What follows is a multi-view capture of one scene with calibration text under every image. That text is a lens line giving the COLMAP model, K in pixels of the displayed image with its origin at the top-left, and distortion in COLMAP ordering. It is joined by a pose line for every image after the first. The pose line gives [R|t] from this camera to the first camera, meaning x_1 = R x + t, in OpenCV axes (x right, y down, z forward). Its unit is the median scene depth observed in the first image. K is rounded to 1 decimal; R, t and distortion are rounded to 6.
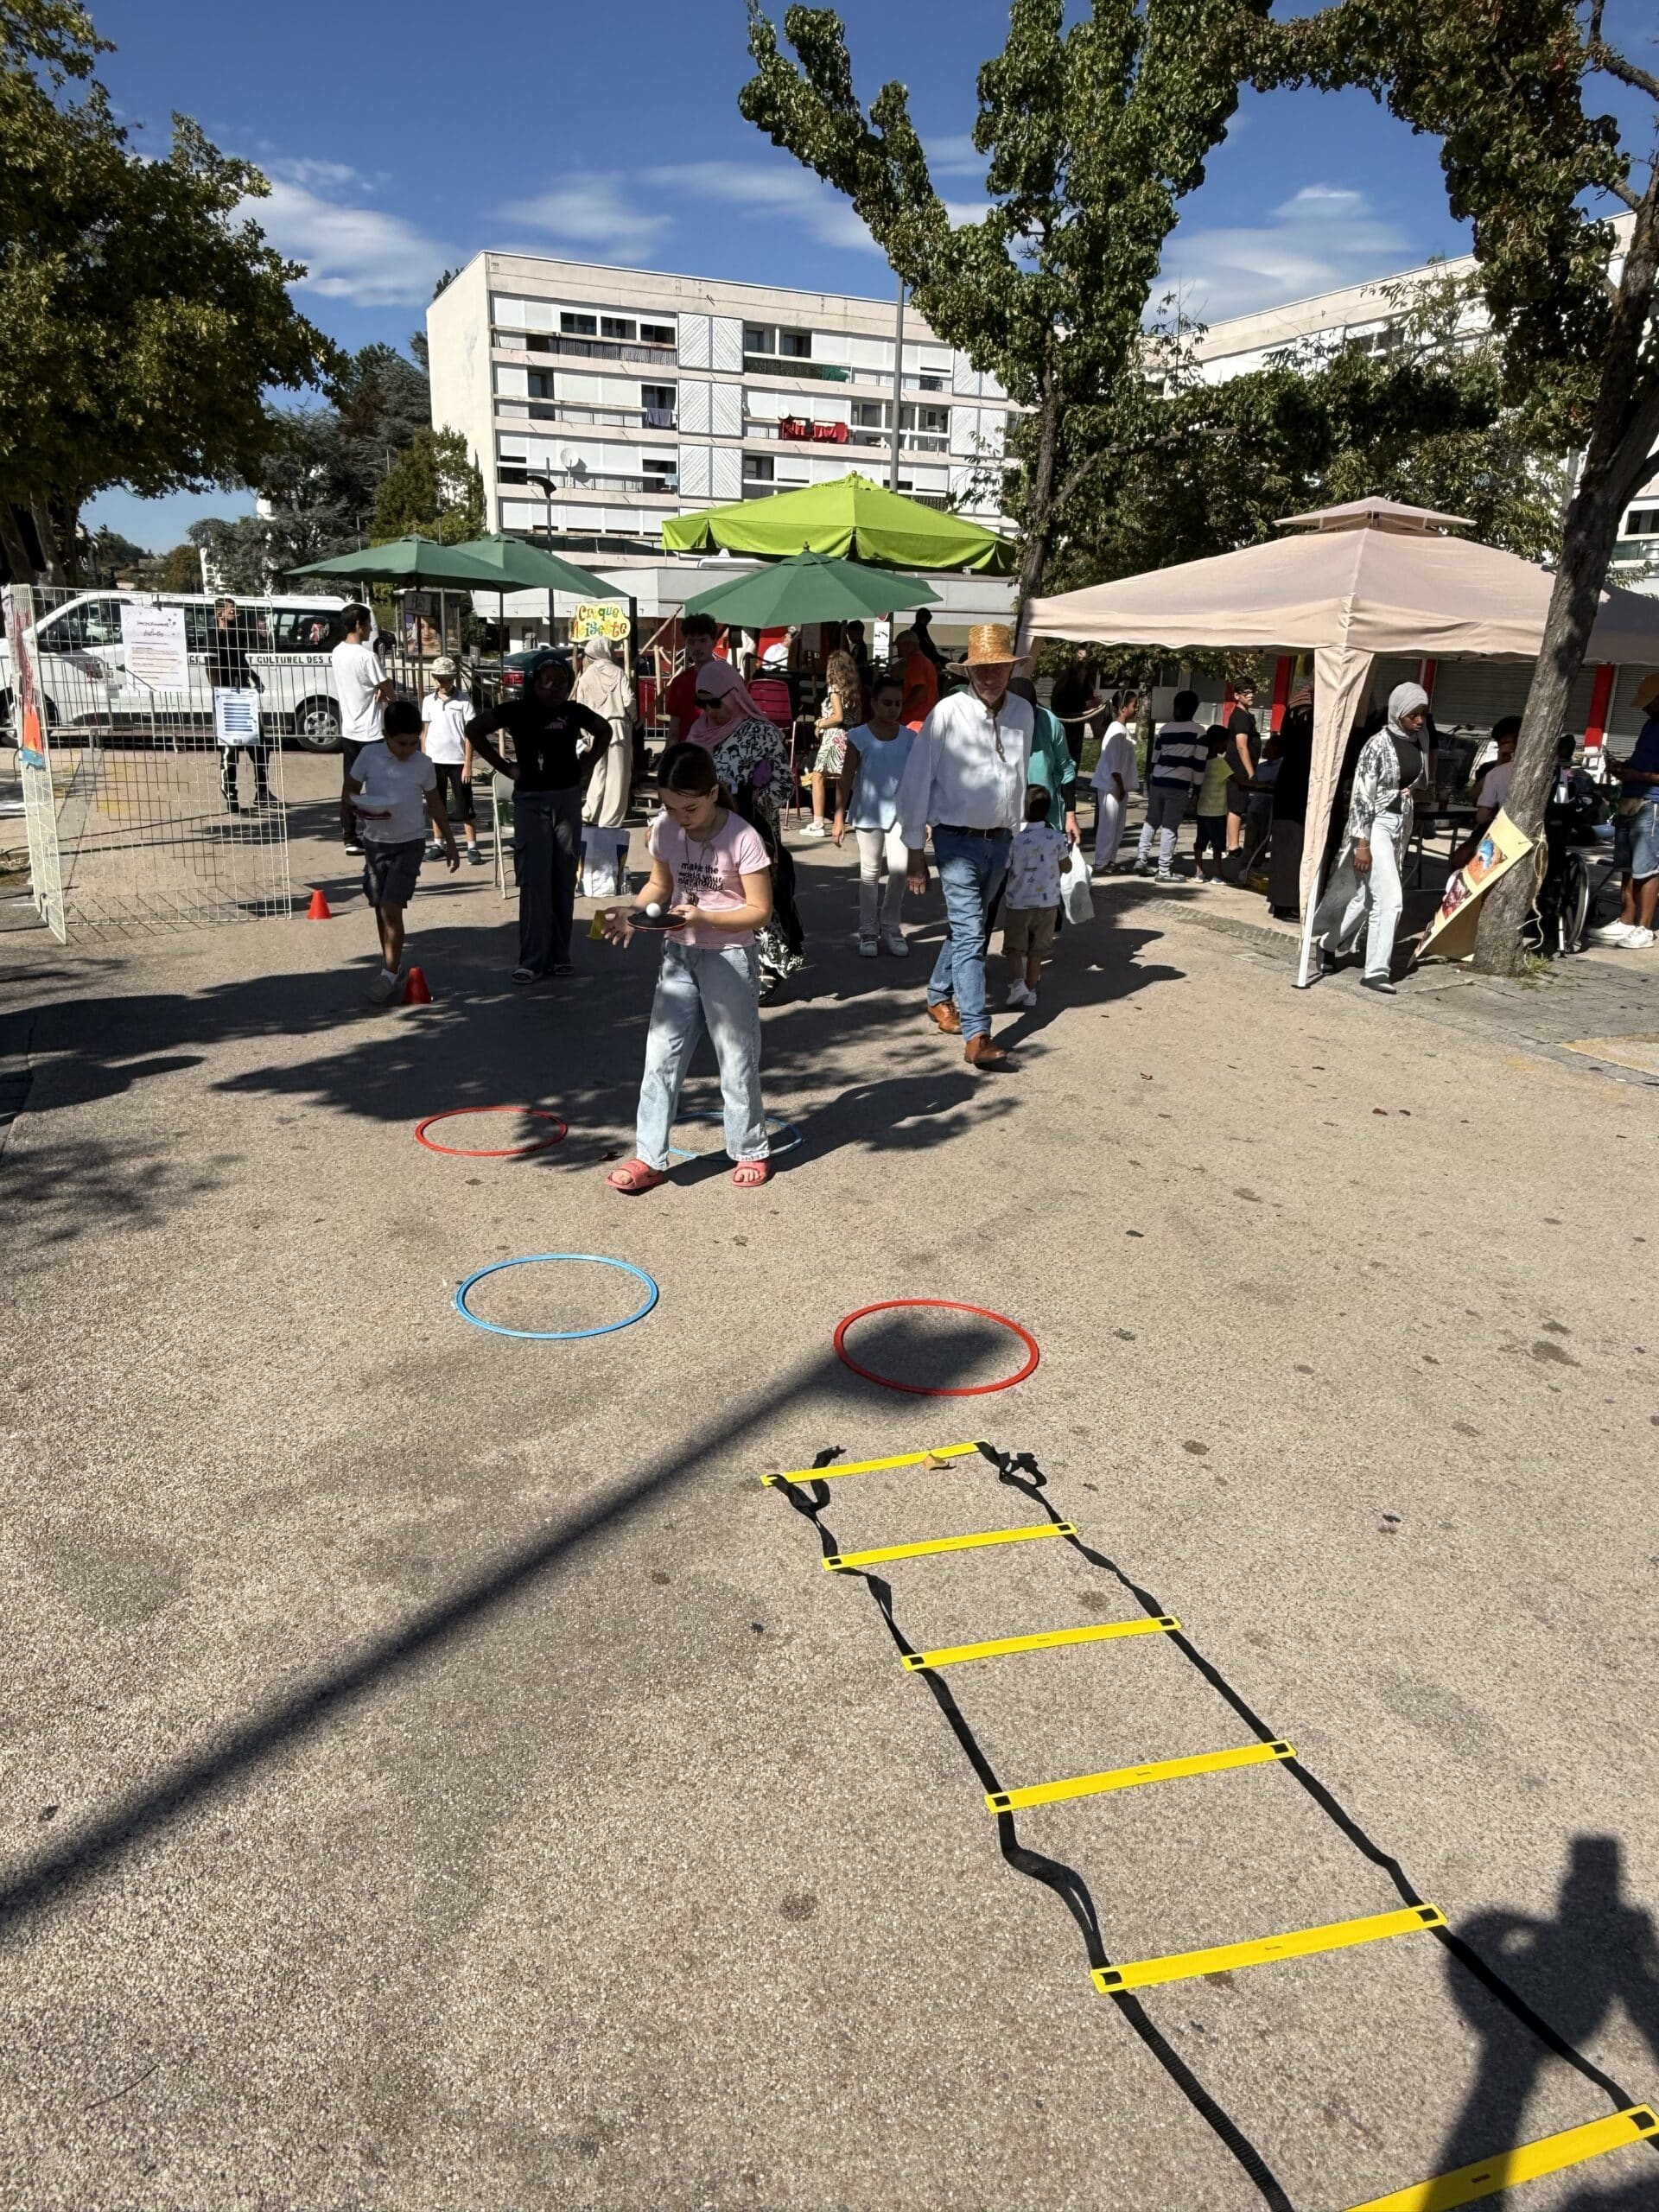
lens RADIAL K [[1469.6, 0, 830.1], [0, 1469.6, 1090.7], [0, 0, 1]] dist [-0.006652, 0.007348]
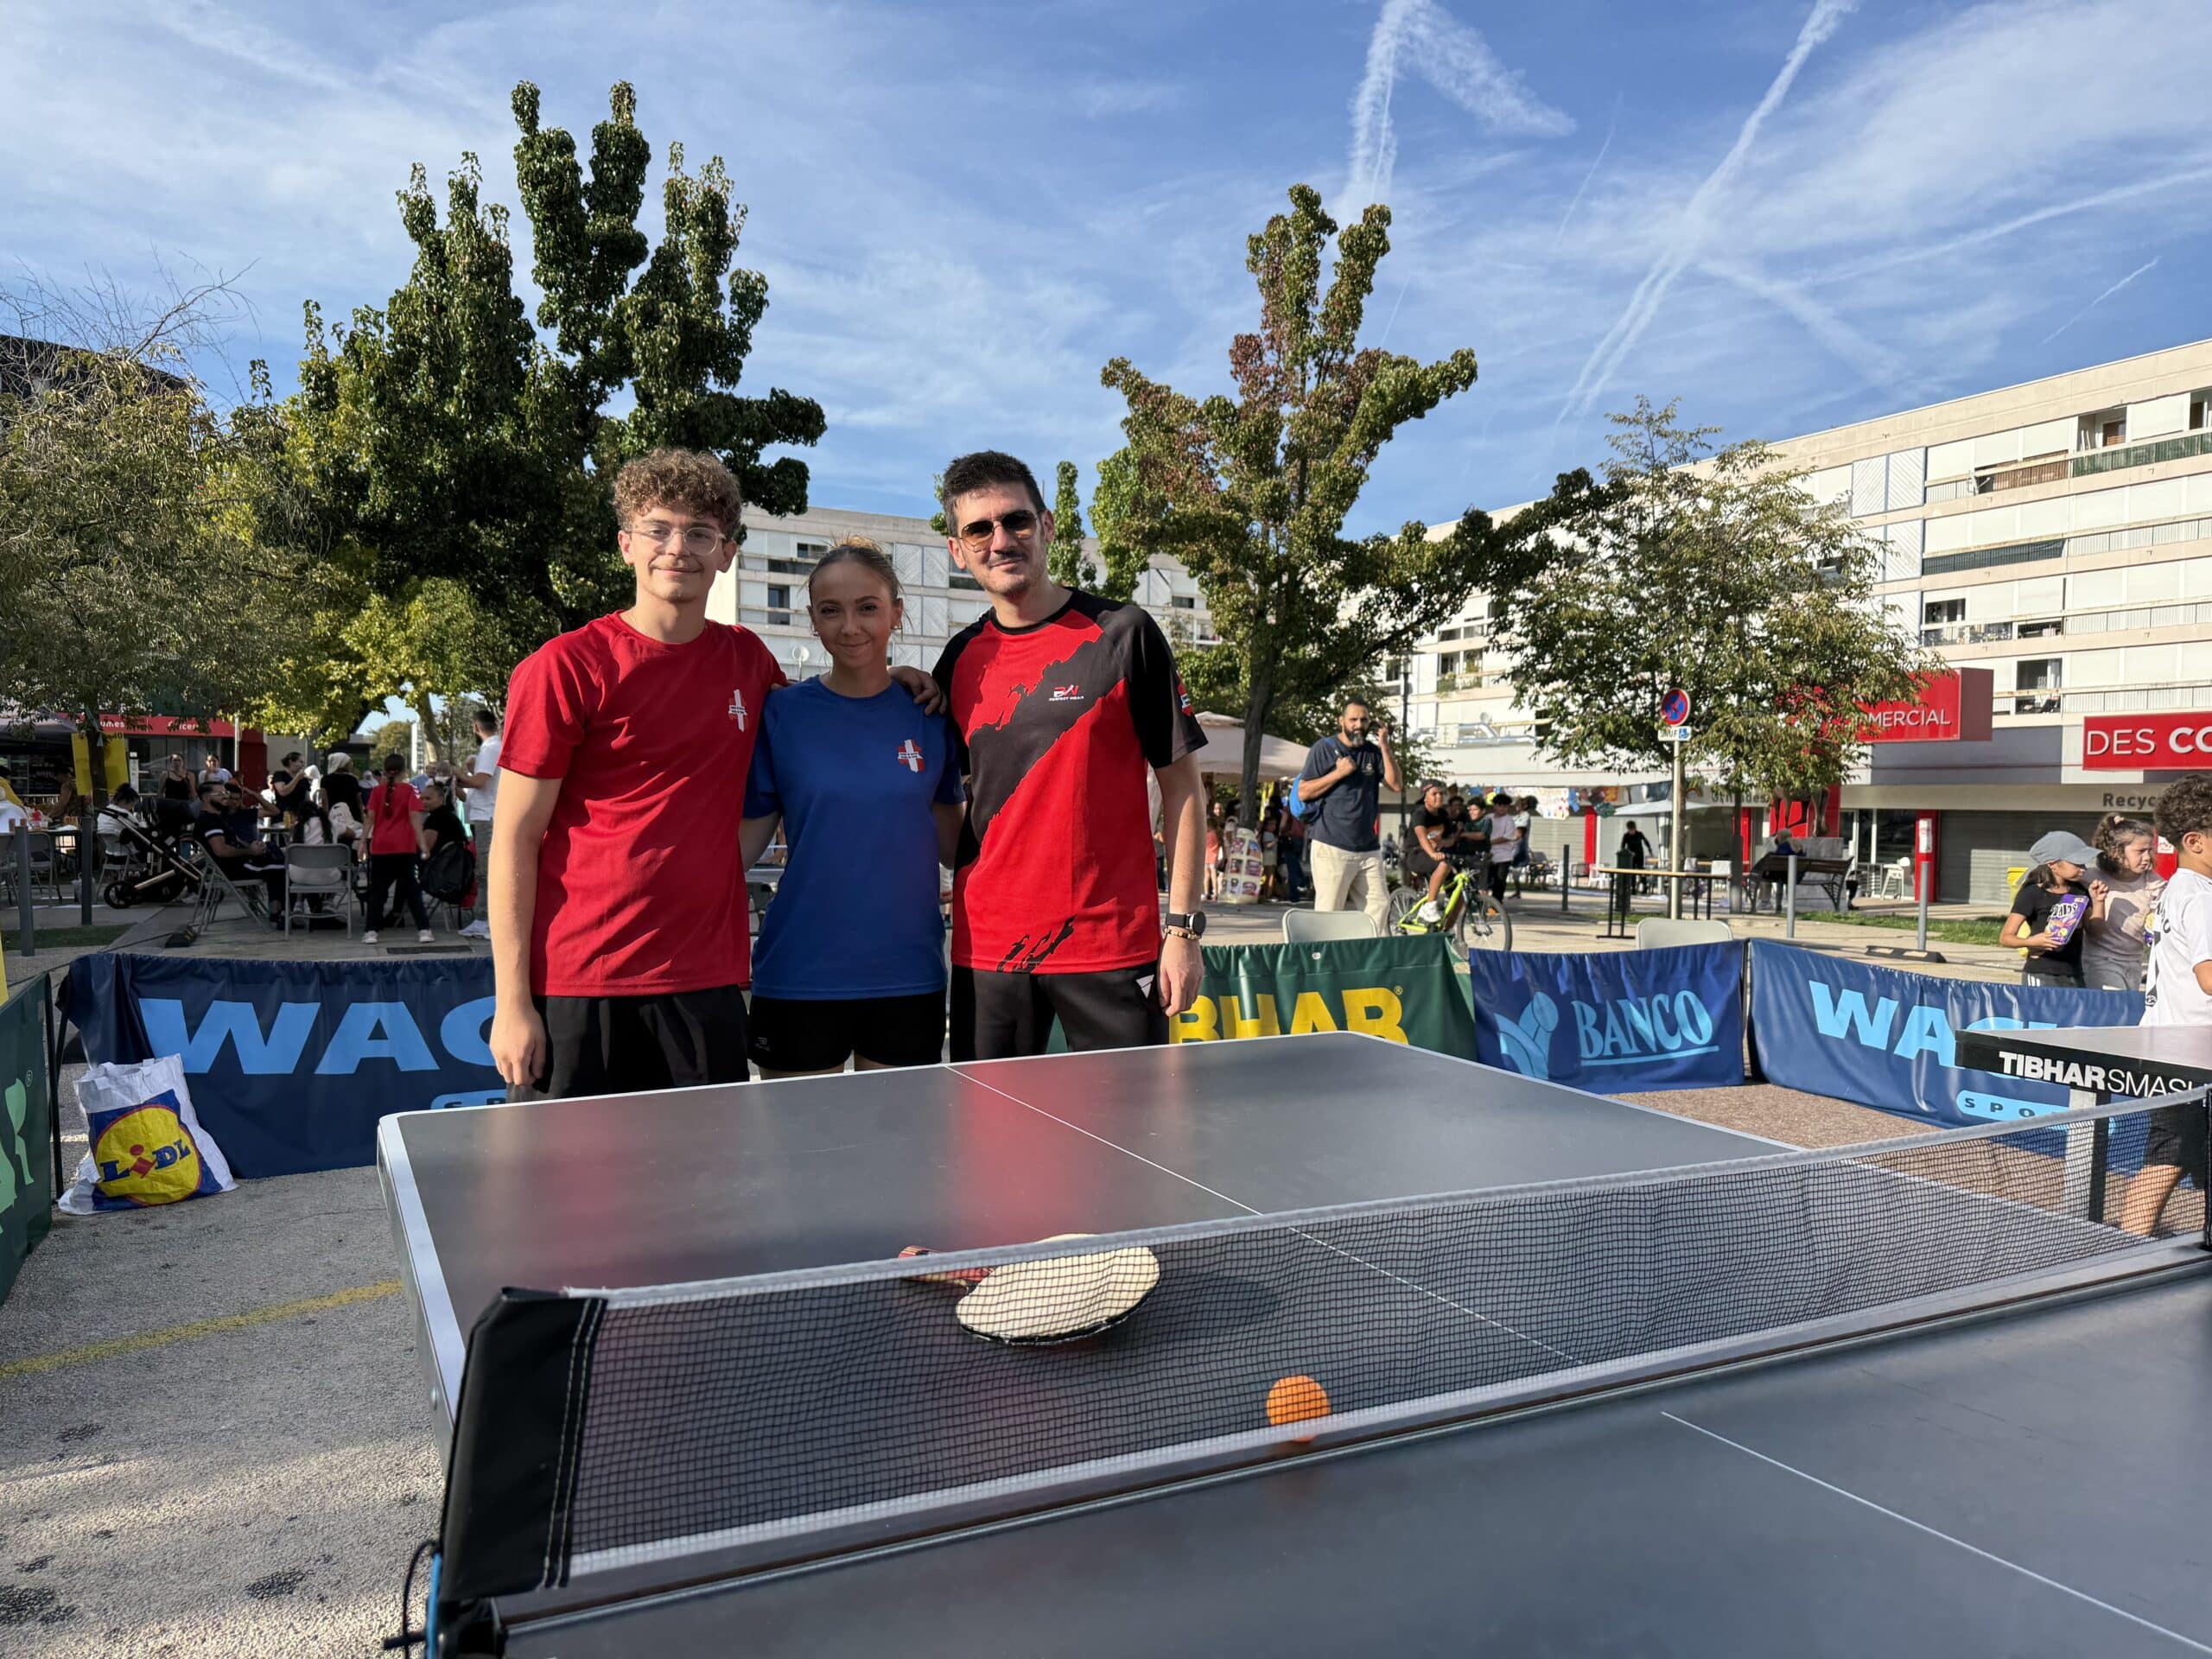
lens RADIAL K [[1548.3, 0, 1095.9], [0, 1548.3, 857.8], [0, 0, 1]] dist [0.036747, -0.045932]
pose [[0.999356, -0.006422, 0.035297, 0.097247], [0.015477, 0.964756, -0.262691, 0.359874], [-0.032366, 0.263068, 0.964234, -1.017623]]
